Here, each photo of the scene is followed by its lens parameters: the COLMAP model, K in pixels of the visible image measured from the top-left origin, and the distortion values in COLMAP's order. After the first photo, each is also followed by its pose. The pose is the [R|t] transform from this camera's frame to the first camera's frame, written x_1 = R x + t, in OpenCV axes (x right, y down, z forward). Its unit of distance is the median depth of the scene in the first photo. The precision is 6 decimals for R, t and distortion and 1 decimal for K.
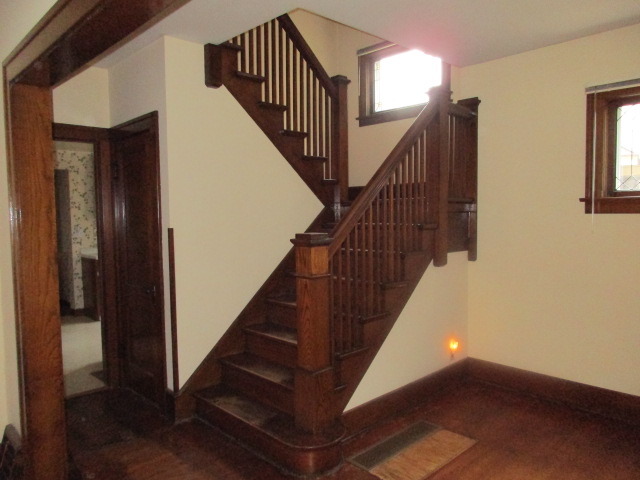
lens RADIAL K [[472.8, 0, 320.0], [0, 472.8, 240.0], [0, 0, 1]] dist [-0.001772, -0.001489]
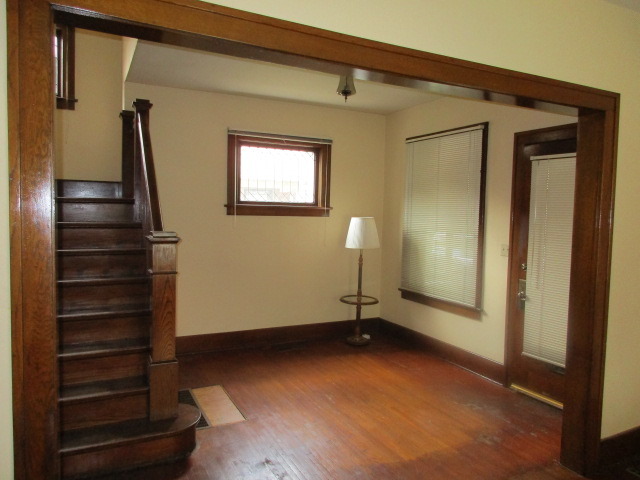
lens RADIAL K [[472.8, 0, 320.0], [0, 472.8, 240.0], [0, 0, 1]] dist [-0.001772, -0.001489]
pose [[0.301264, -0.040098, 0.952697, -0.790808], [0.036387, 0.998871, 0.030535, -0.014015], [-0.952846, 0.025466, 0.302383, 0.297840]]
